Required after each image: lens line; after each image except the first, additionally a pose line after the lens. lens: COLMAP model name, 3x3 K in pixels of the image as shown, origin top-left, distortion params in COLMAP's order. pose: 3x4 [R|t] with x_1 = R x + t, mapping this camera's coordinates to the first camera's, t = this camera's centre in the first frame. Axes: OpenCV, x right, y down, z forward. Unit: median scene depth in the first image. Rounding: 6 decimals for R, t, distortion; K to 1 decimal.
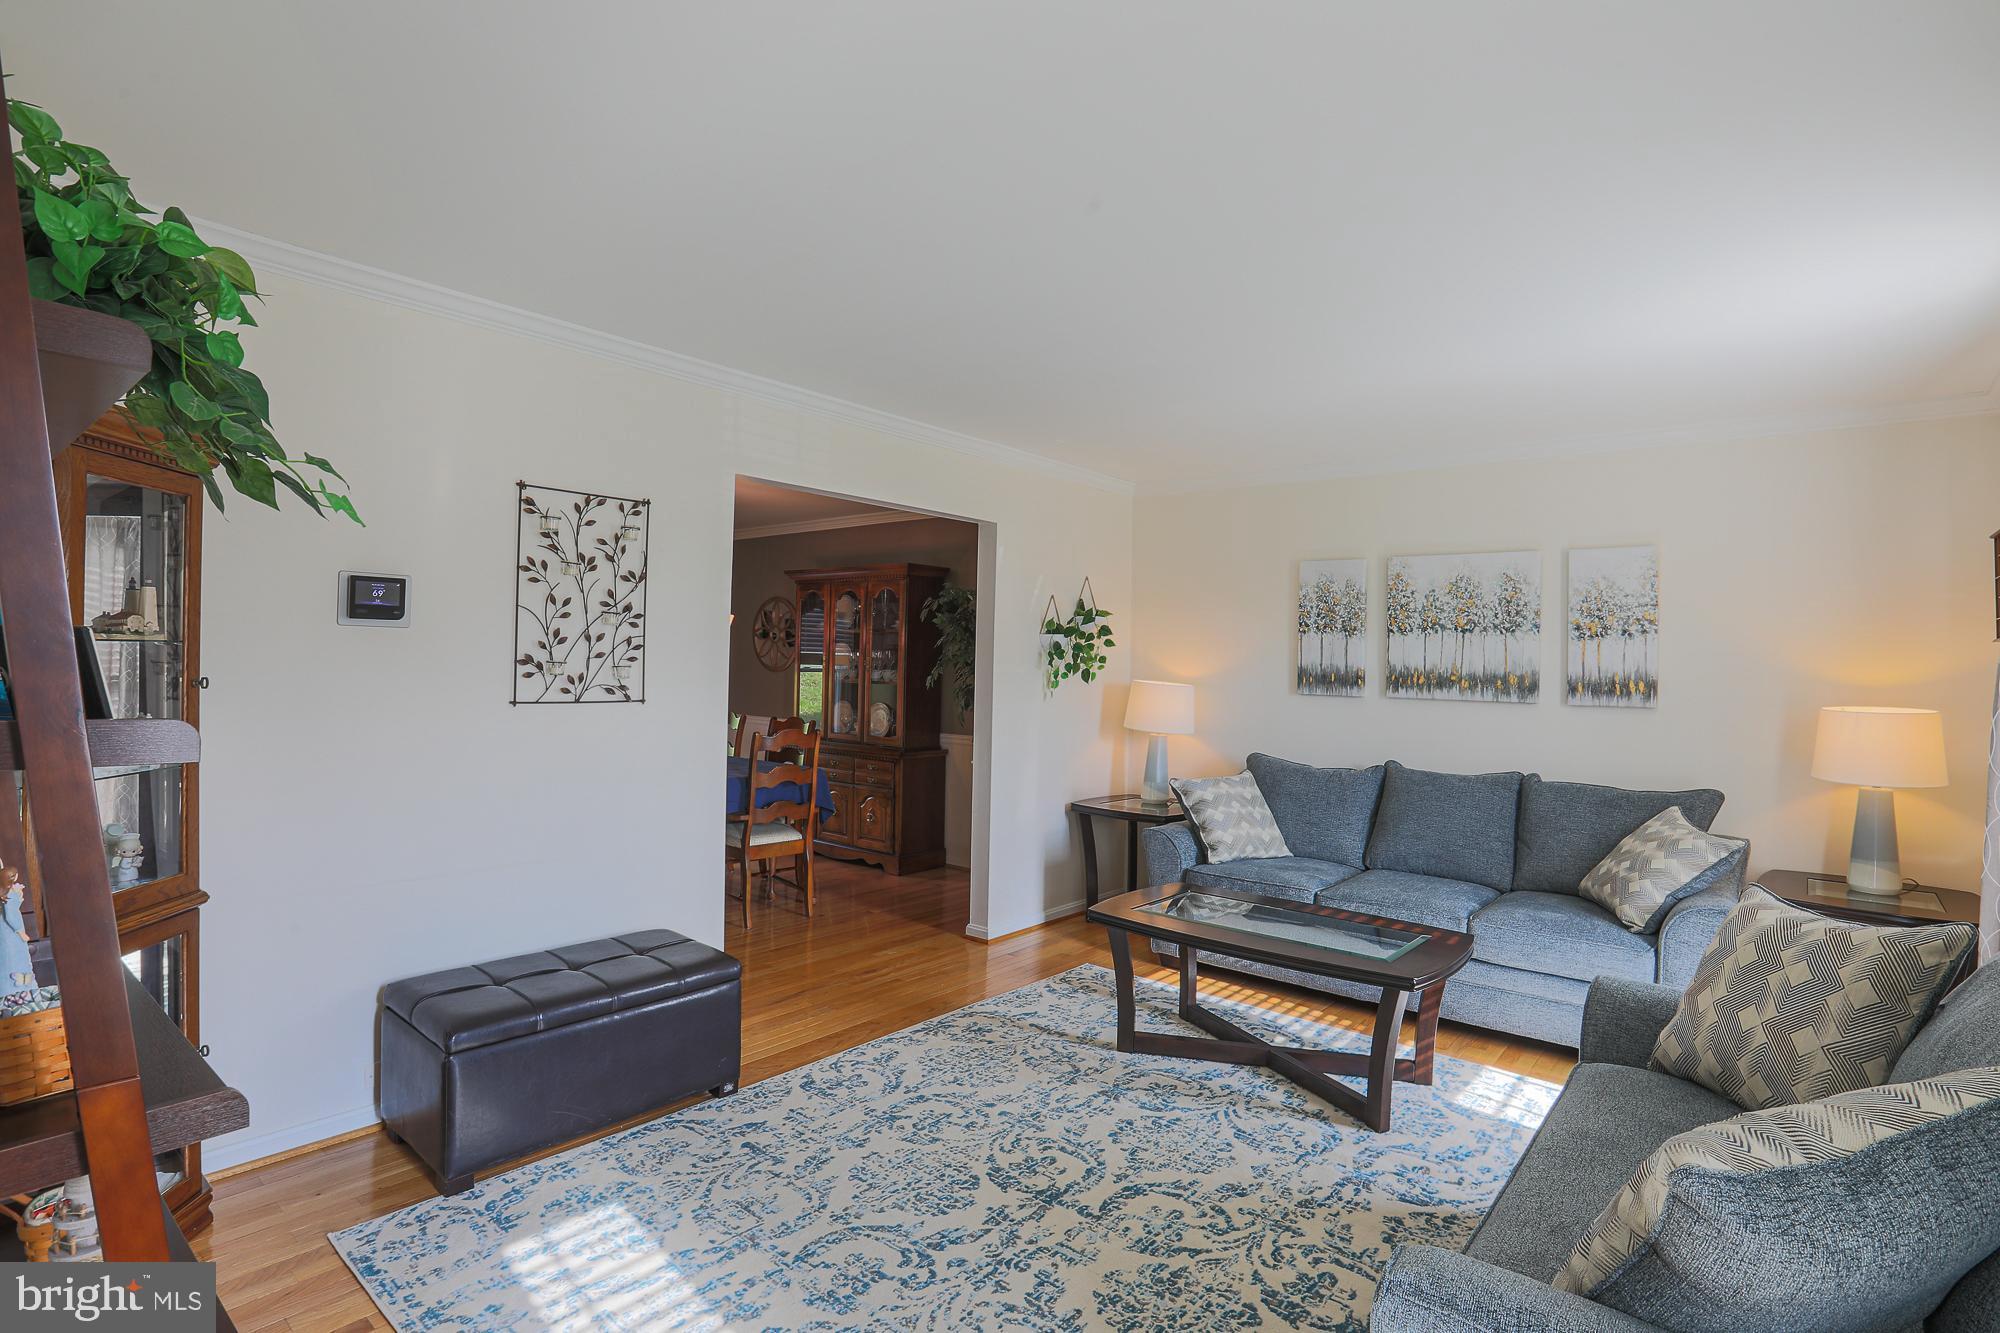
lens RADIAL K [[1013.7, 0, 1008.7], [0, 1013.7, 648.8], [0, 0, 1]] dist [-0.061996, 0.024845]
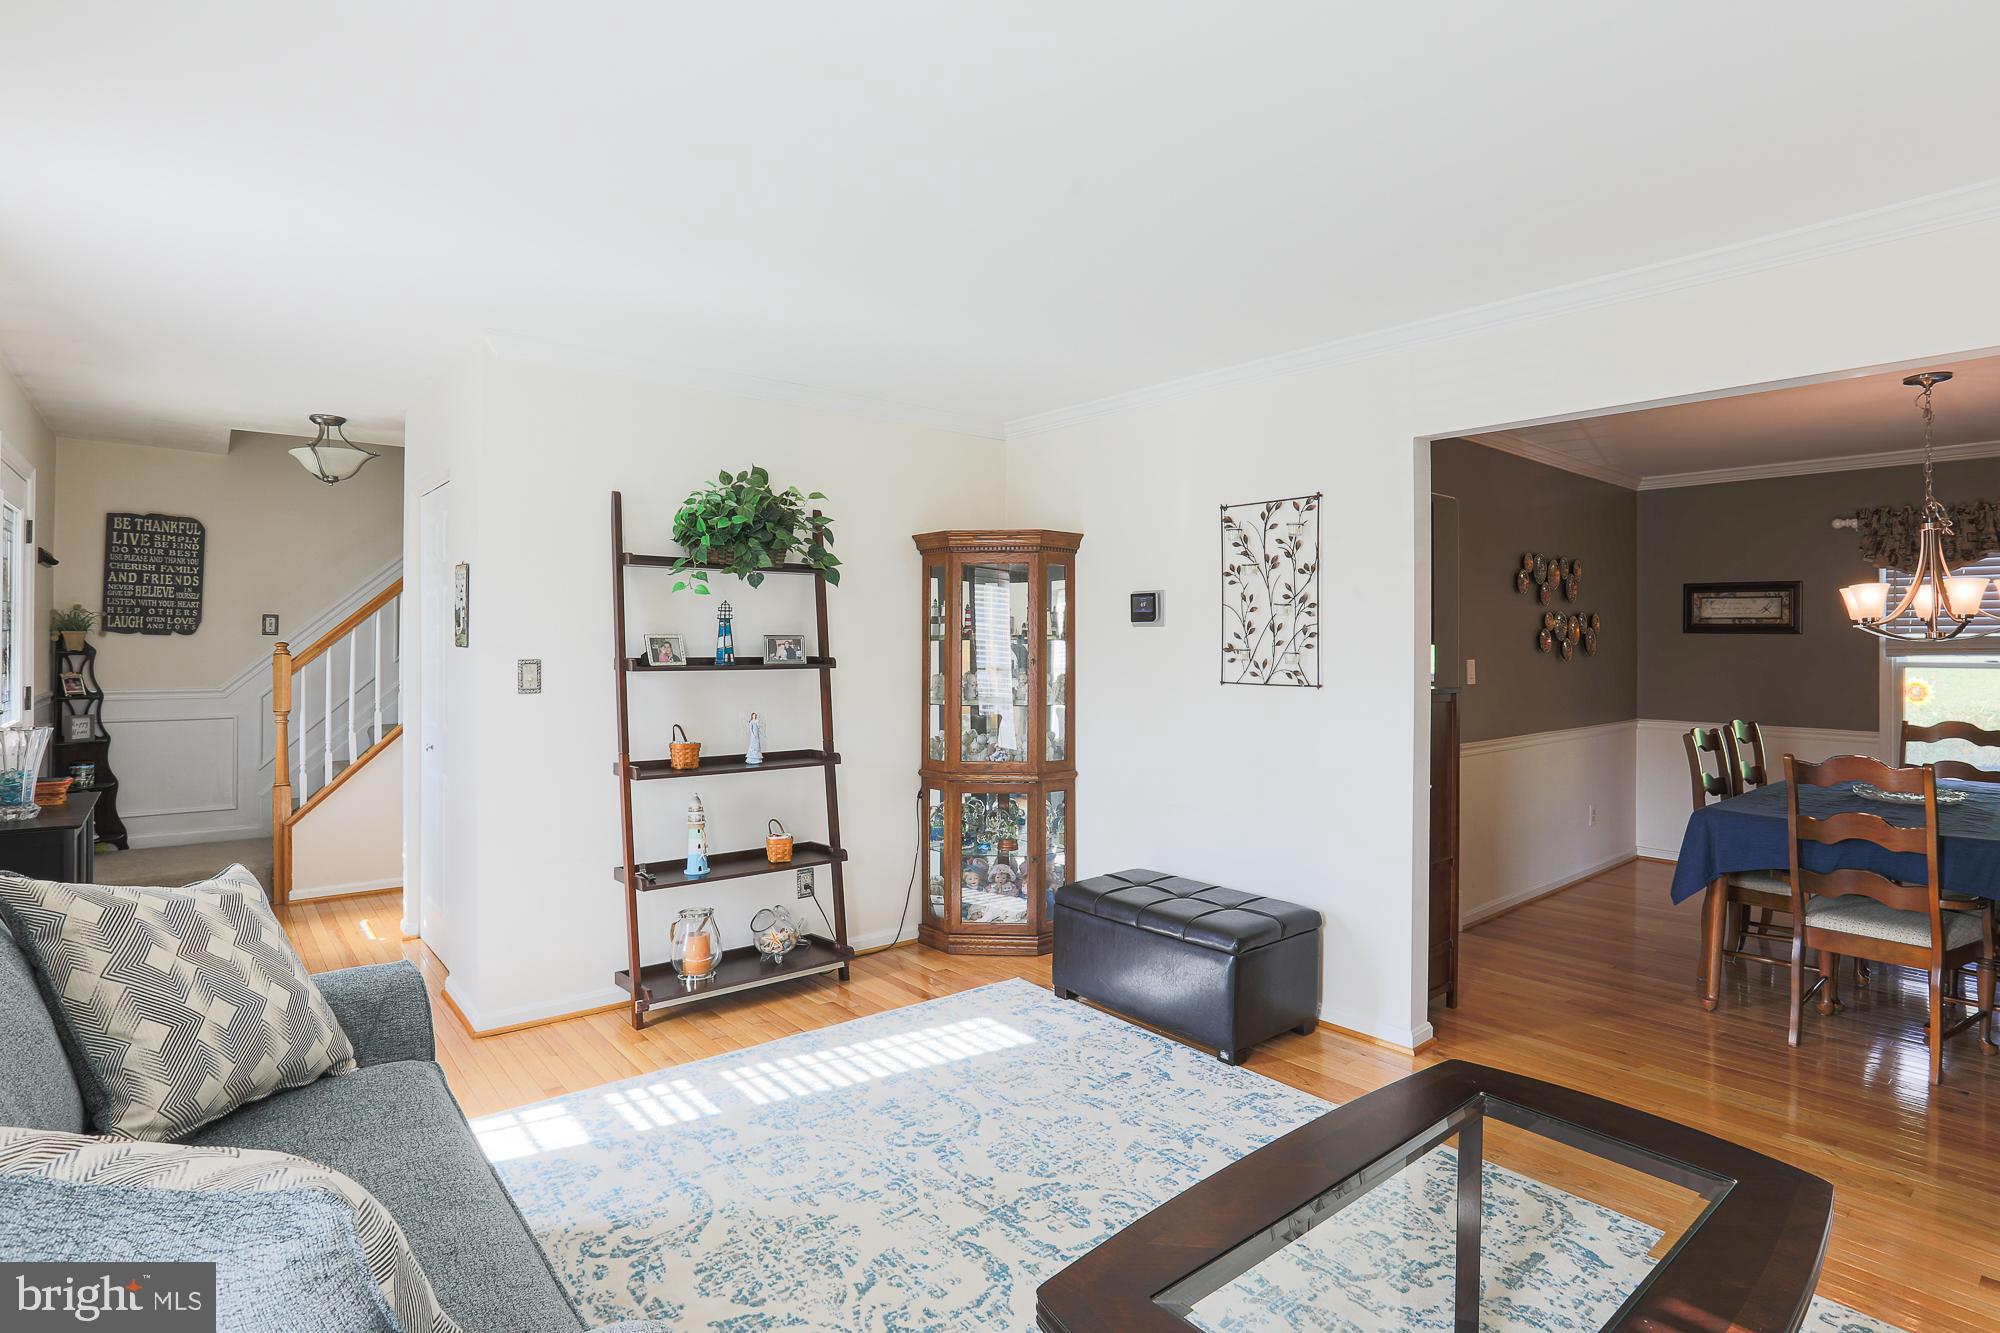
lens RADIAL K [[986.3, 0, 988.5], [0, 986.3, 637.9], [0, 0, 1]] dist [-0.032091, 0.000563]
pose [[-0.192403, -0.029568, -0.980870, 0.738272], [0.003300, 0.999521, -0.030777, 0.033580], [0.981310, -0.009158, -0.192214, 0.908430]]
